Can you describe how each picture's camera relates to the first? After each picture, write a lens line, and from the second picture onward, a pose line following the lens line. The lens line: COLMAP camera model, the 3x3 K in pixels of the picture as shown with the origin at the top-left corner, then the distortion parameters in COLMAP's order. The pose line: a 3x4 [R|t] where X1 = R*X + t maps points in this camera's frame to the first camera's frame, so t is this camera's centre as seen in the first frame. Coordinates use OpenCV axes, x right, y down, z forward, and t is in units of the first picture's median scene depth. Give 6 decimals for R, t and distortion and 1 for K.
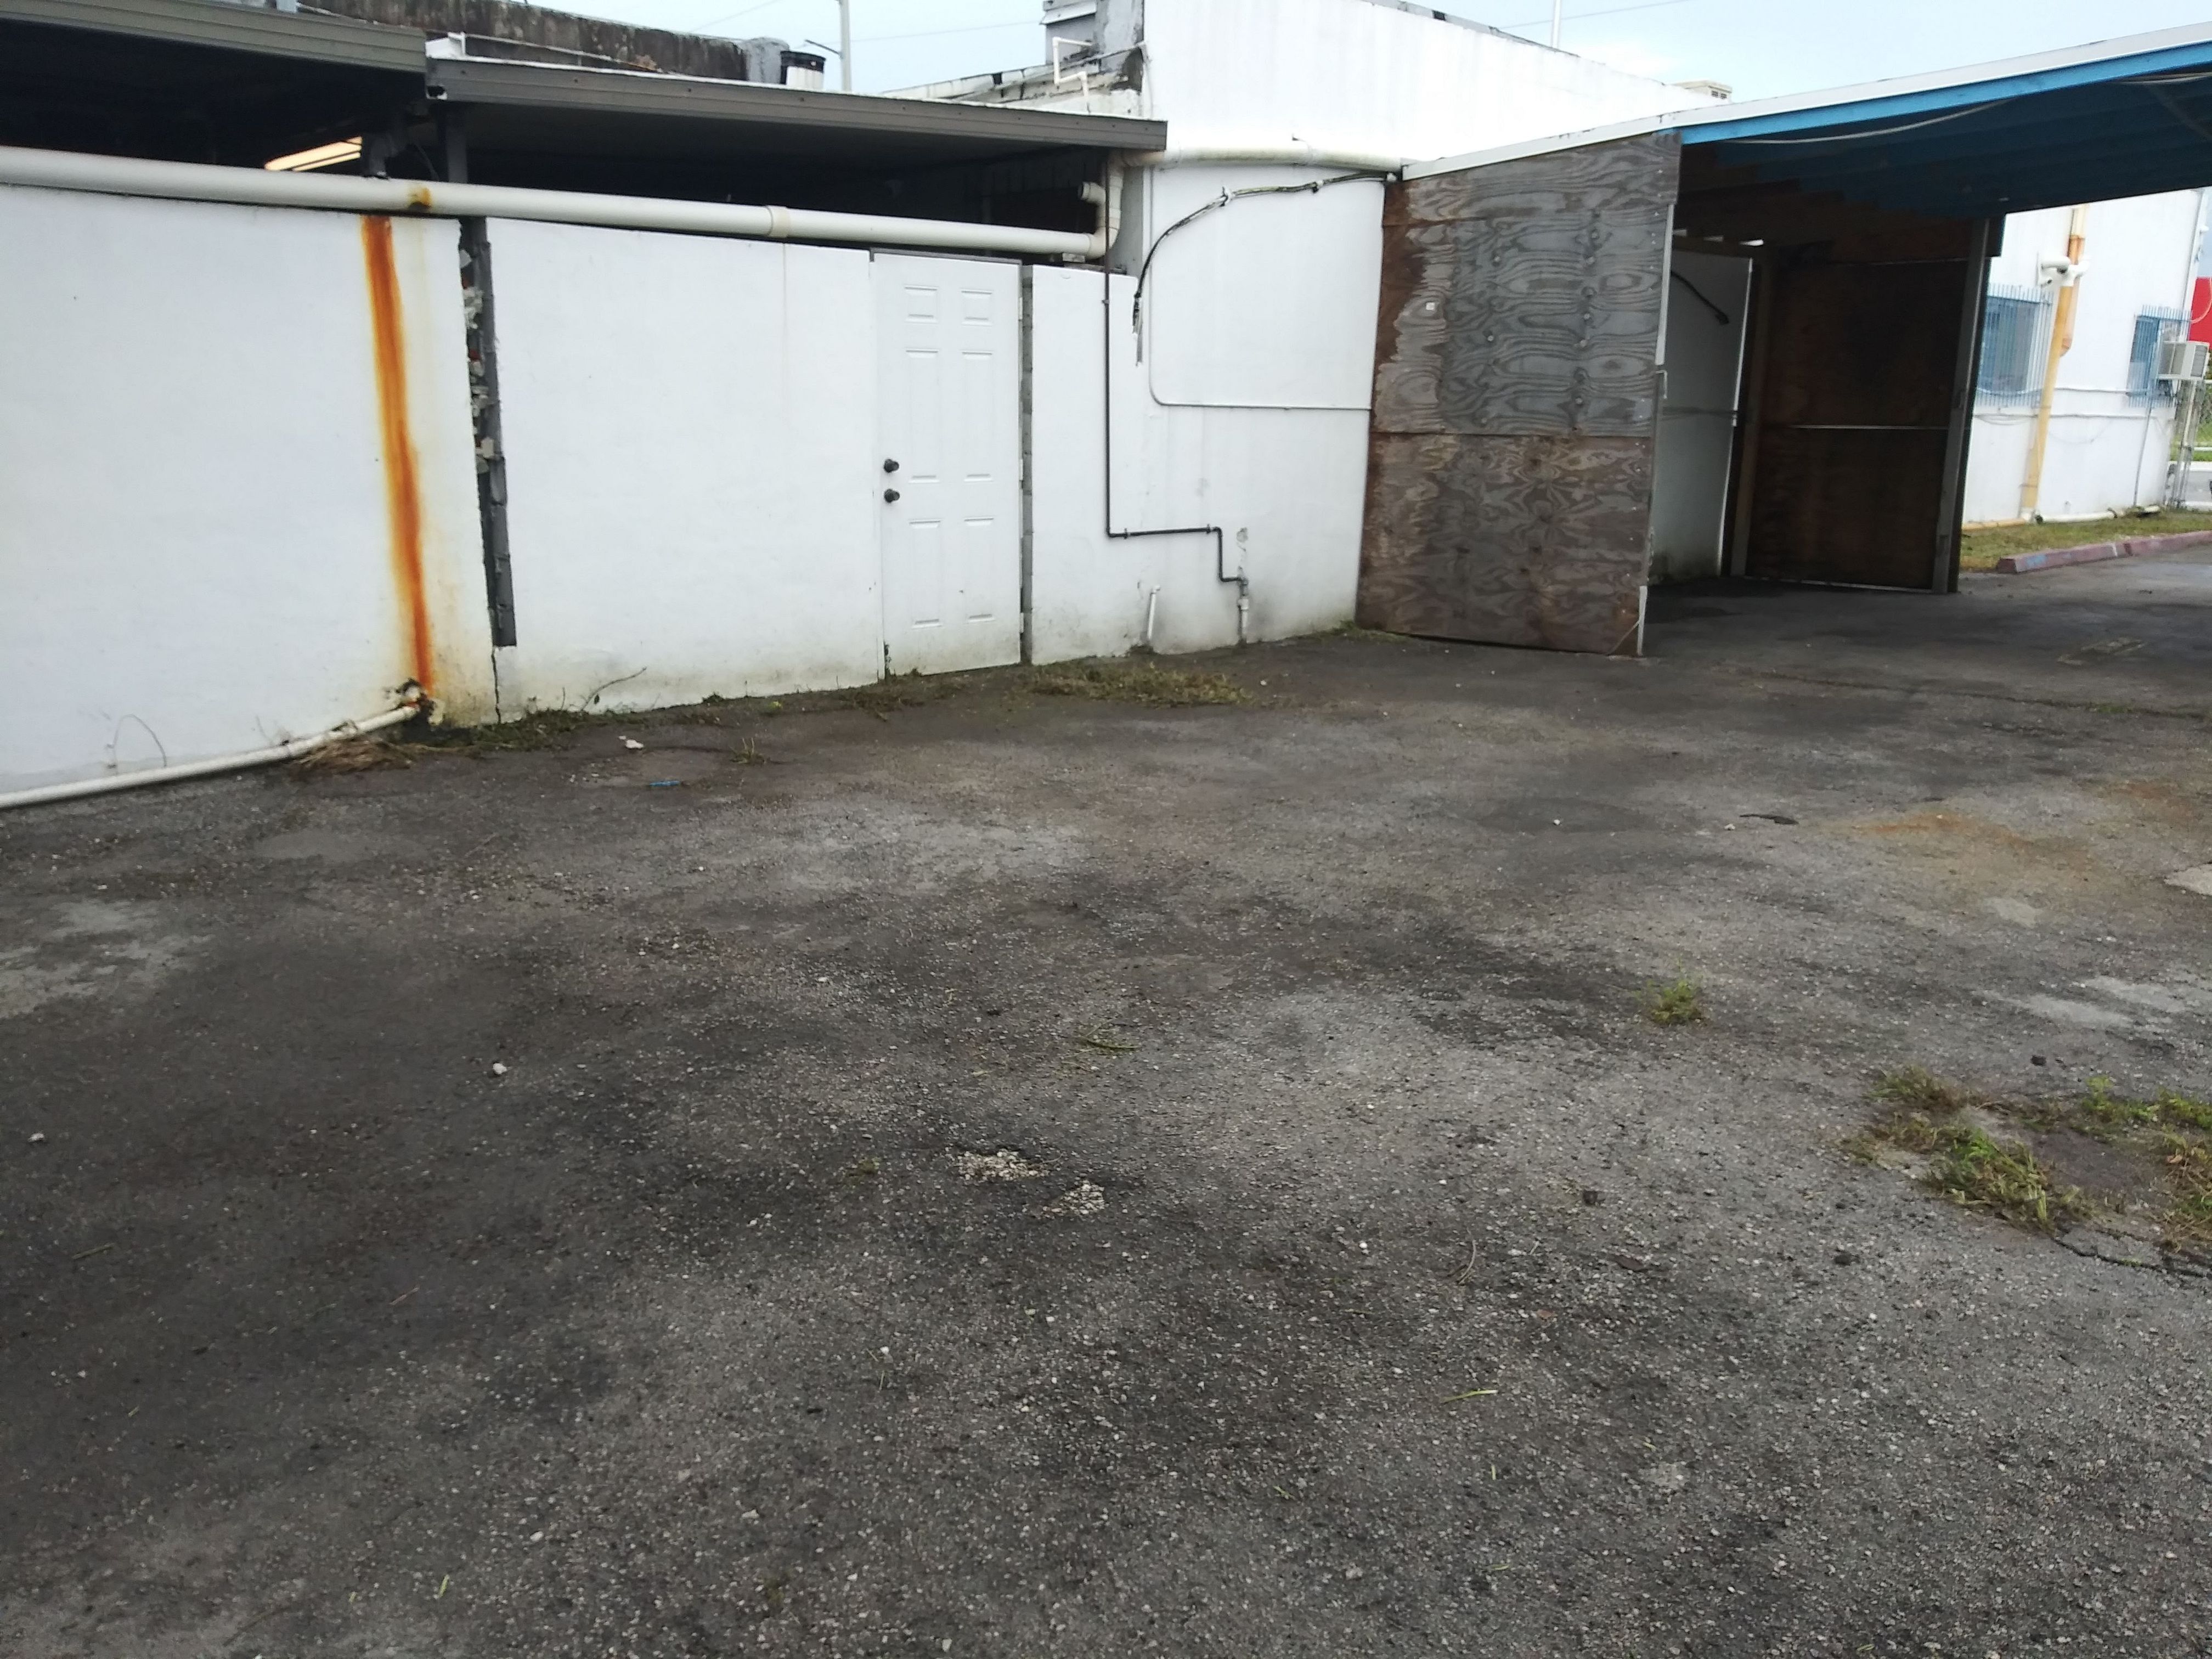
lens RADIAL K [[1708.5, 0, 1093.8], [0, 1708.5, 818.3], [0, 0, 1]] dist [0.035242, -0.078203]
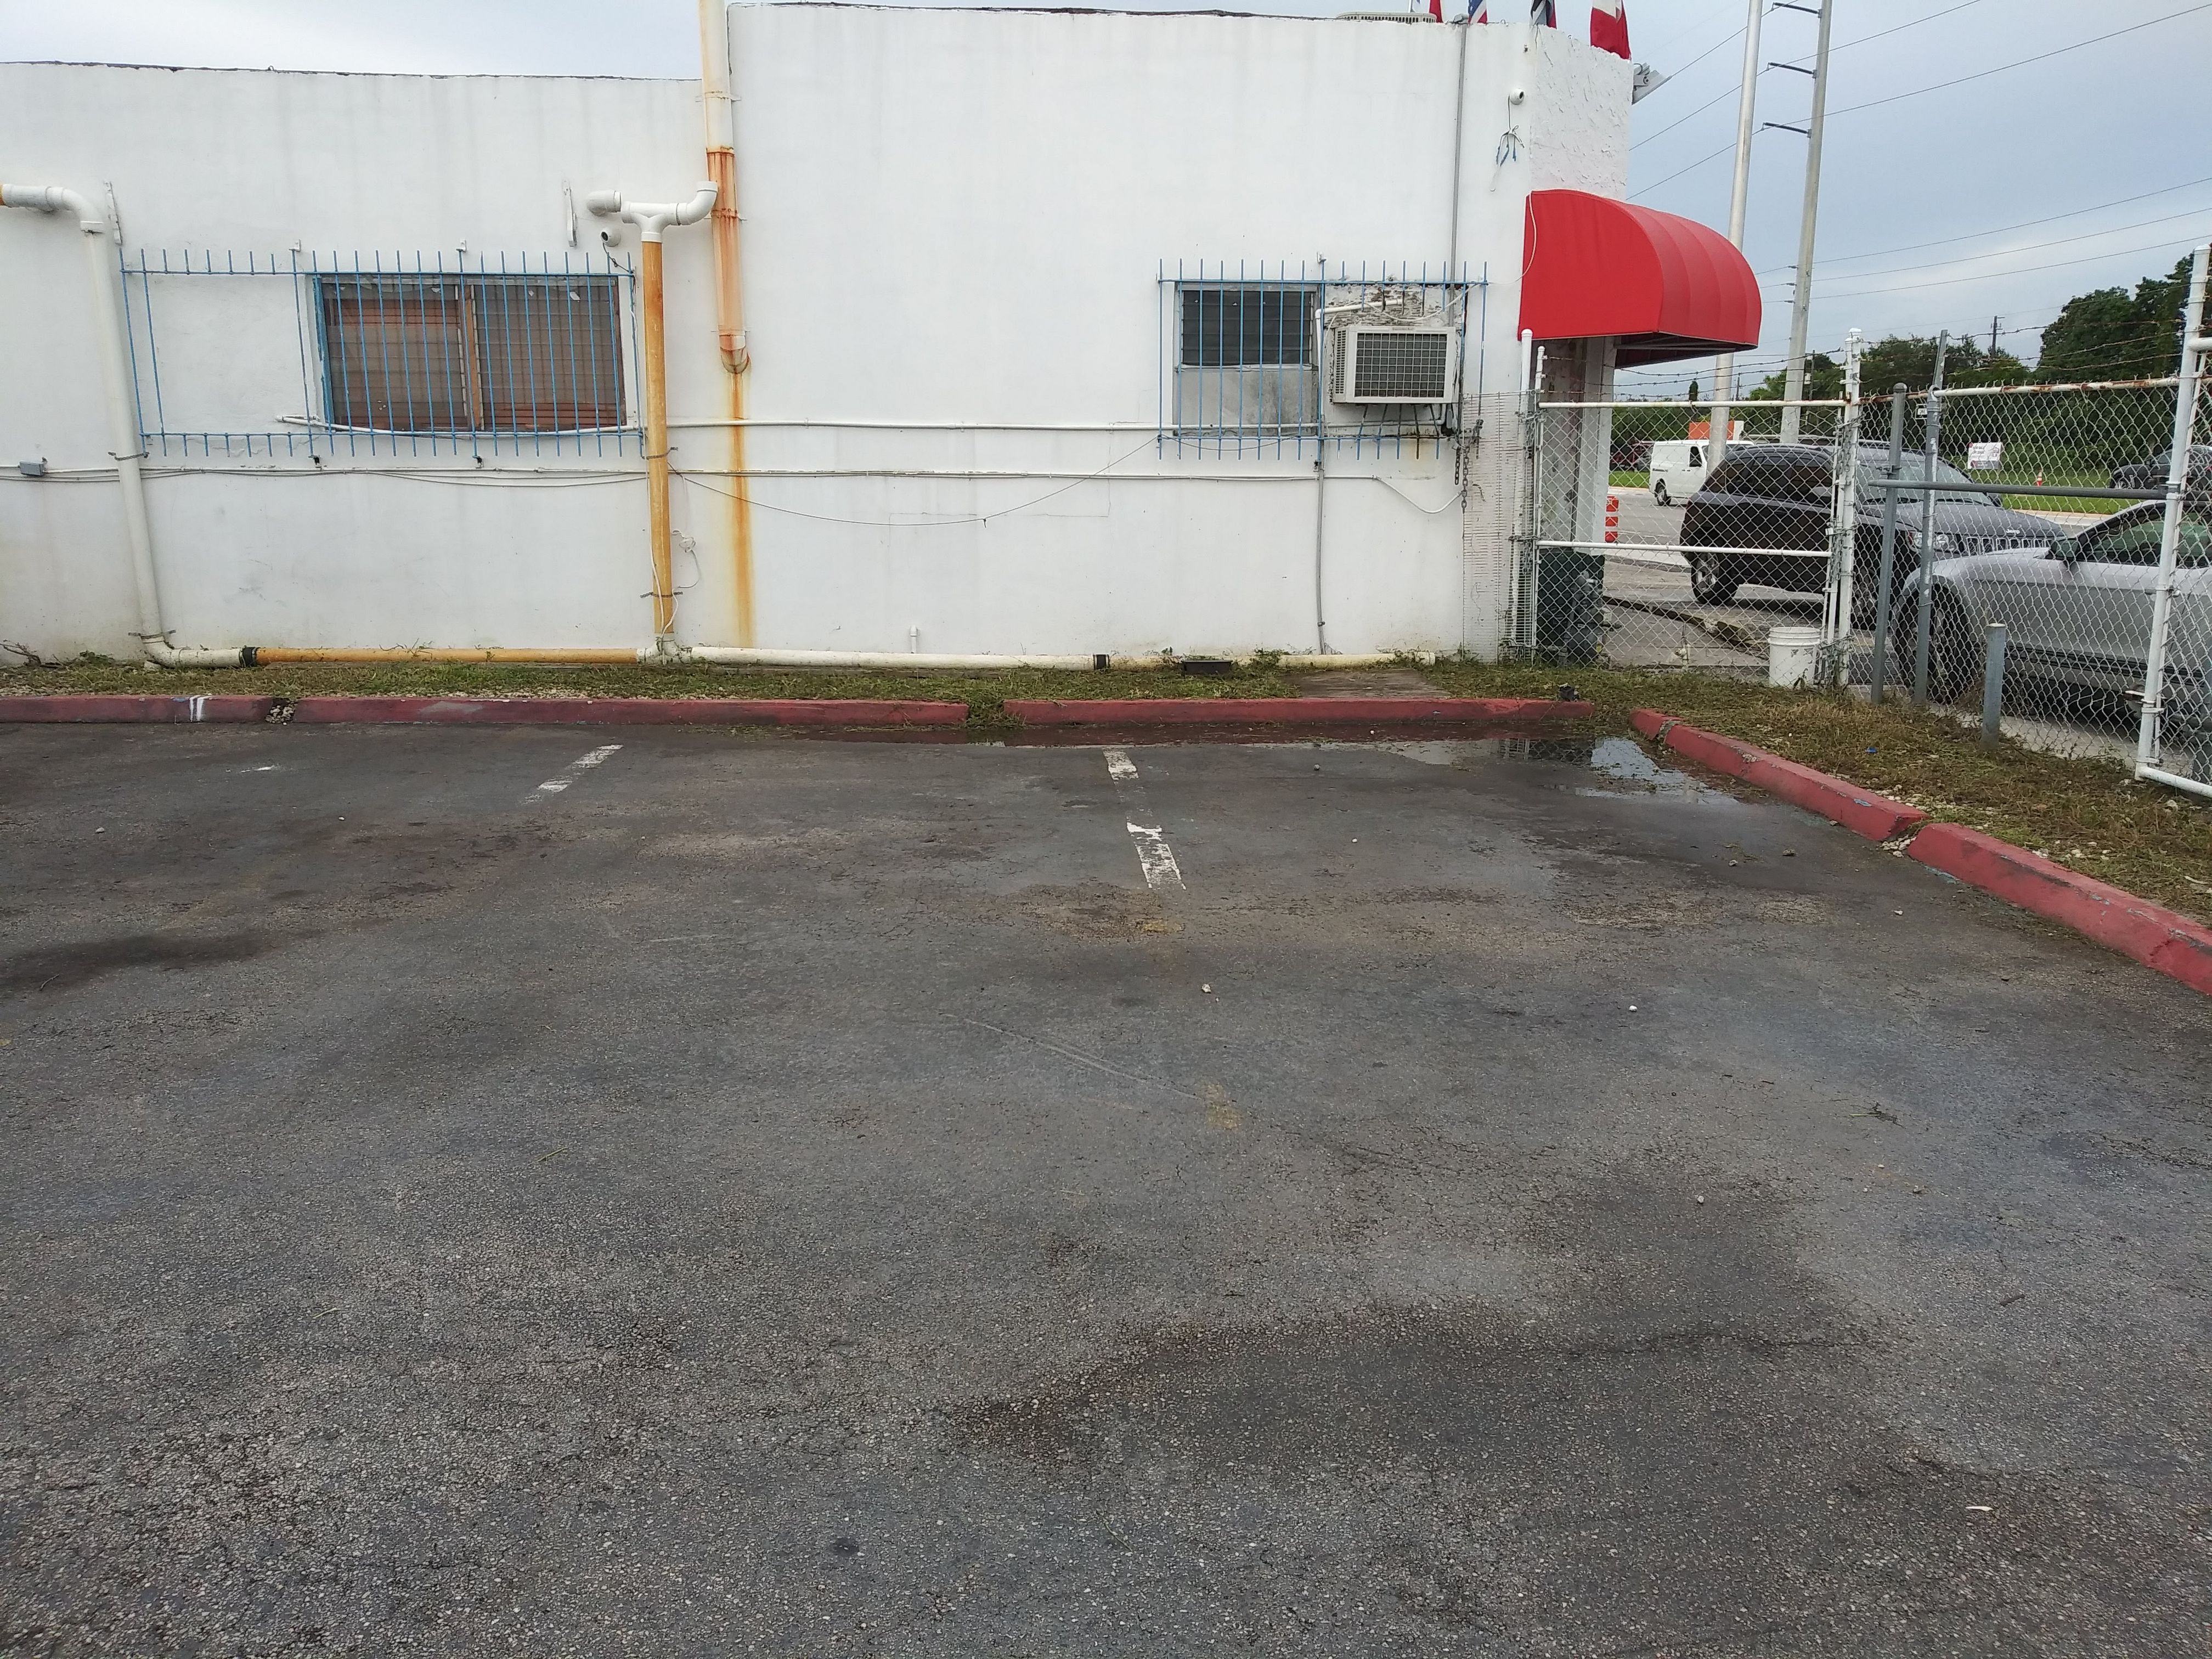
lens RADIAL K [[1708.5, 0, 1113.3], [0, 1708.5, 817.2], [0, 0, 1]] dist [0.035242, -0.078203]
pose [[0.782591, 0.121828, -0.610499, 1.467188], [-0.144393, 0.989443, 0.012353, -0.215359], [0.605559, 0.078484, 0.791921, 0.927063]]
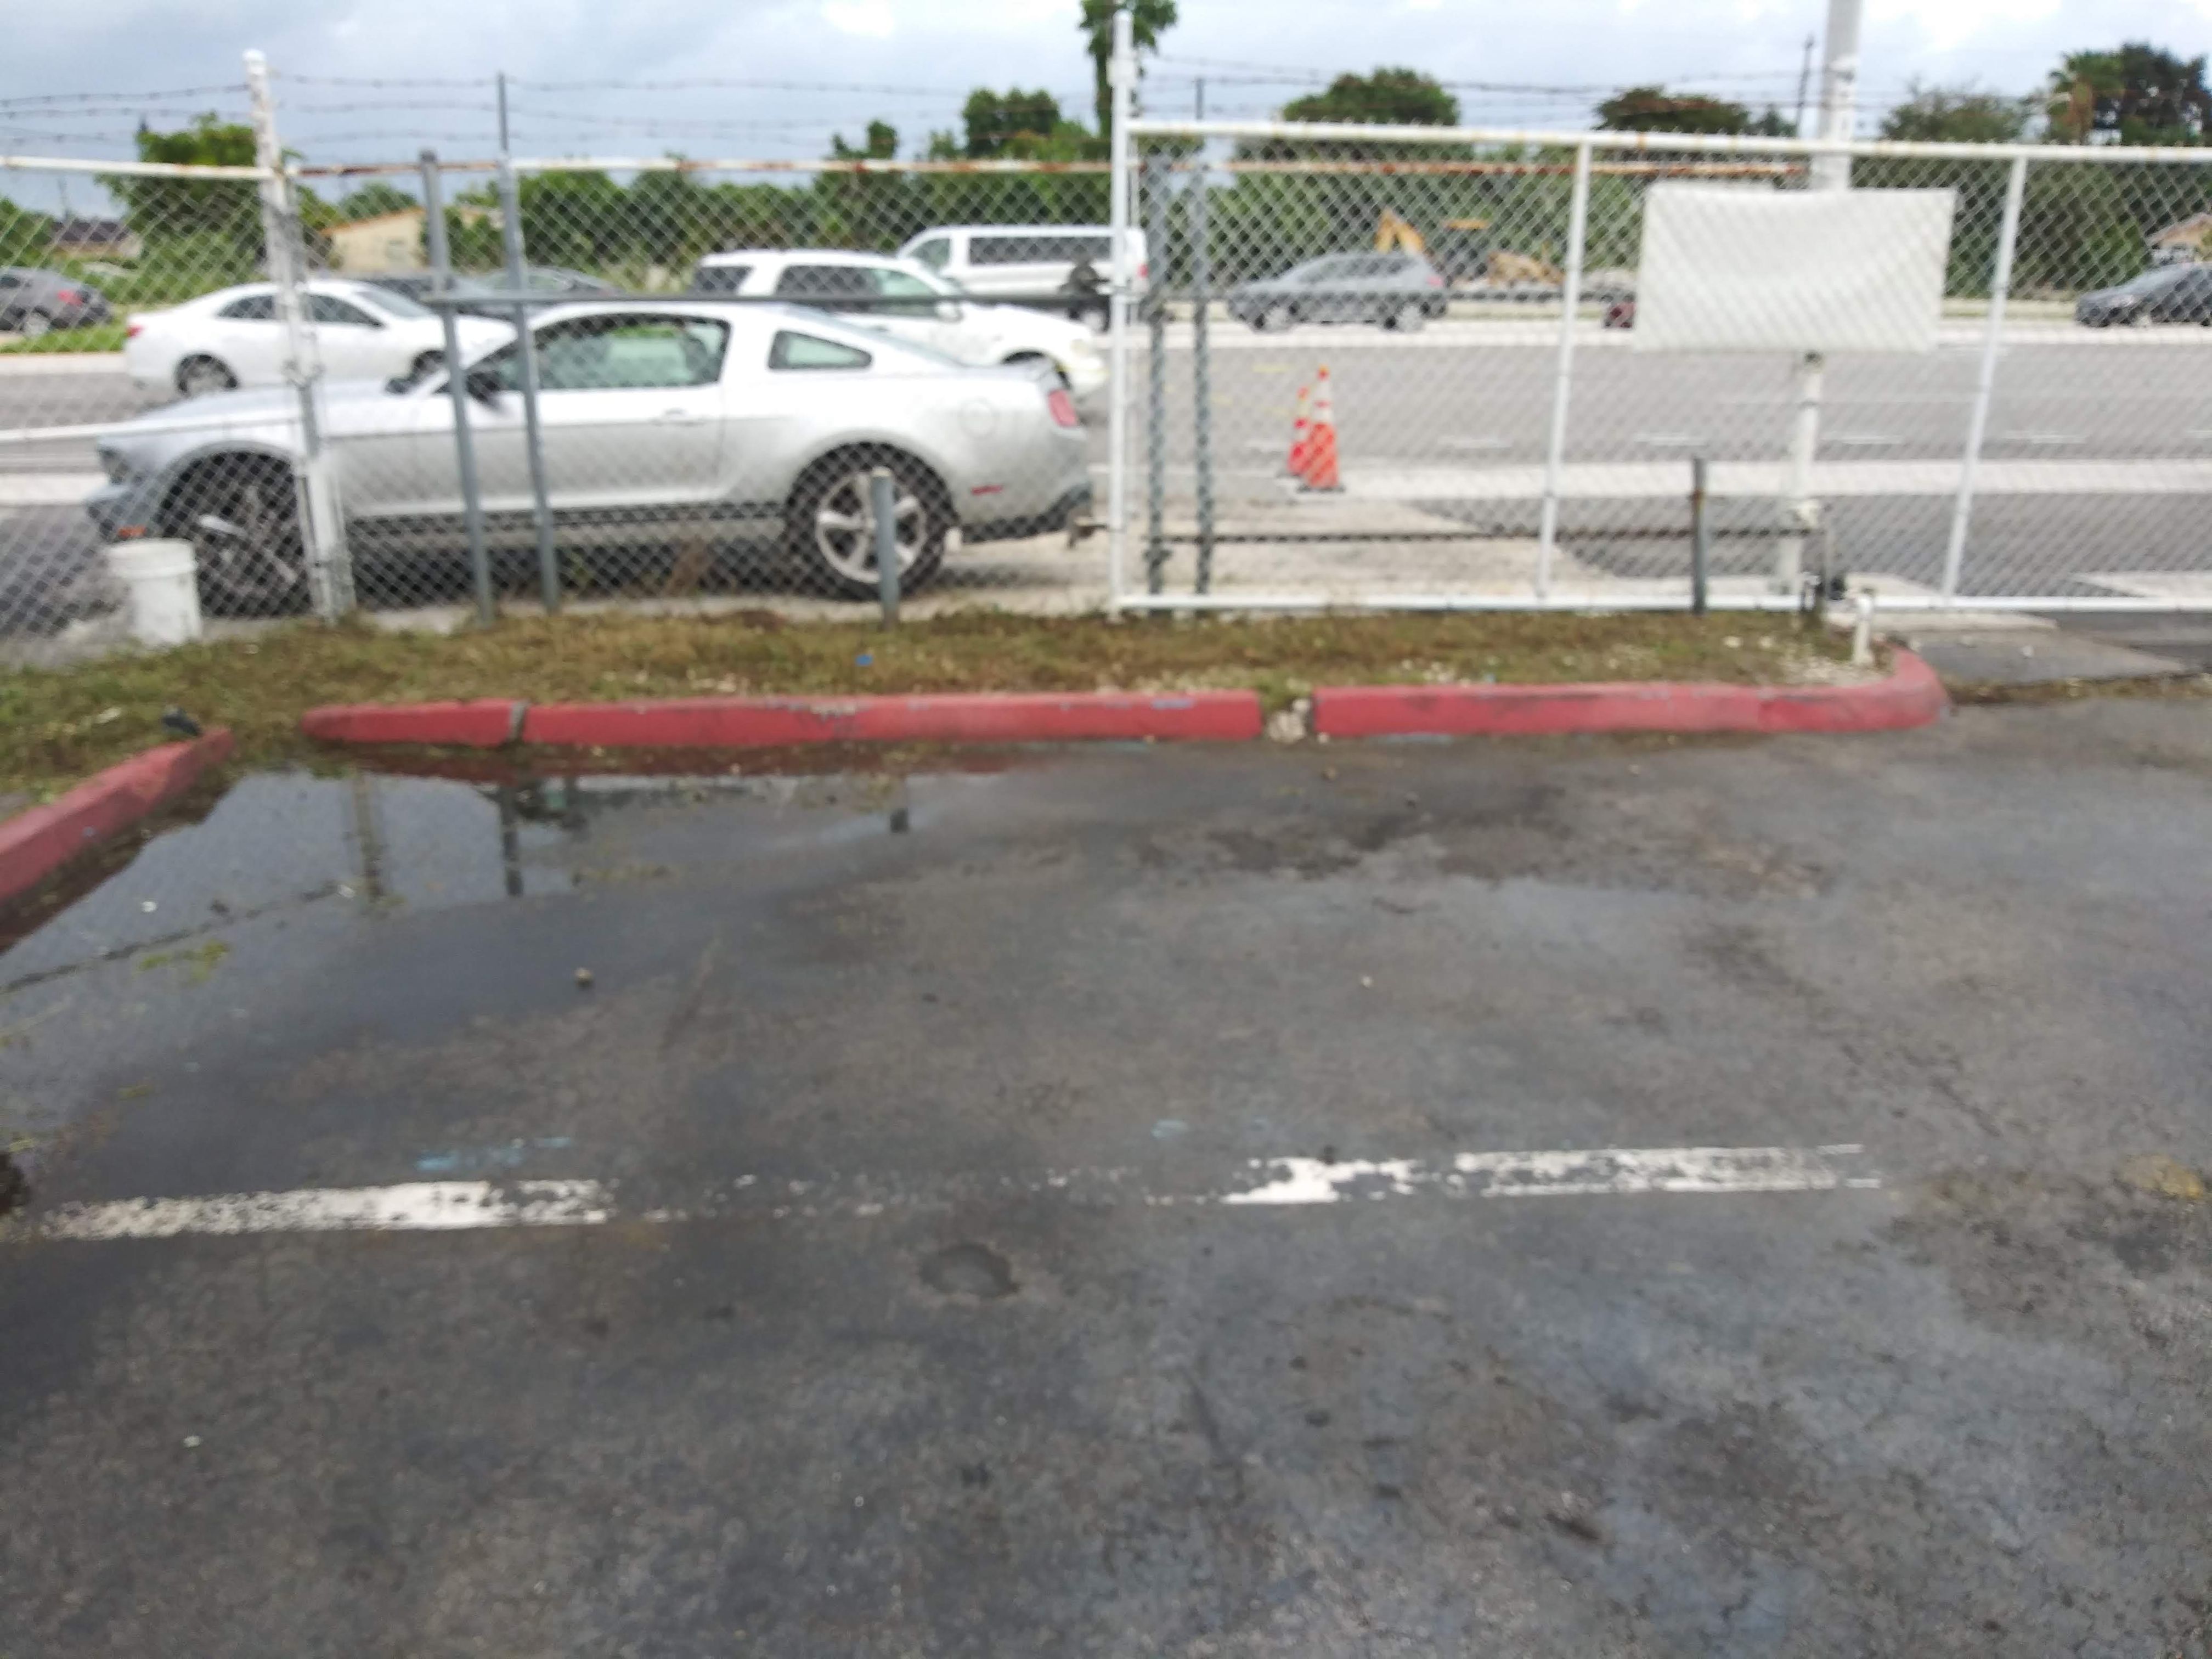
lens RADIAL K [[1708.5, 0, 1150.8], [0, 1708.5, 832.0], [0, 0, 1]] dist [0.035242, -0.078203]
pose [[0.635236, -0.254309, 0.729248, 1.001108], [0.191964, 0.966591, 0.169860, -0.289664], [-0.748081, 0.032088, 0.662831, 1.214106]]
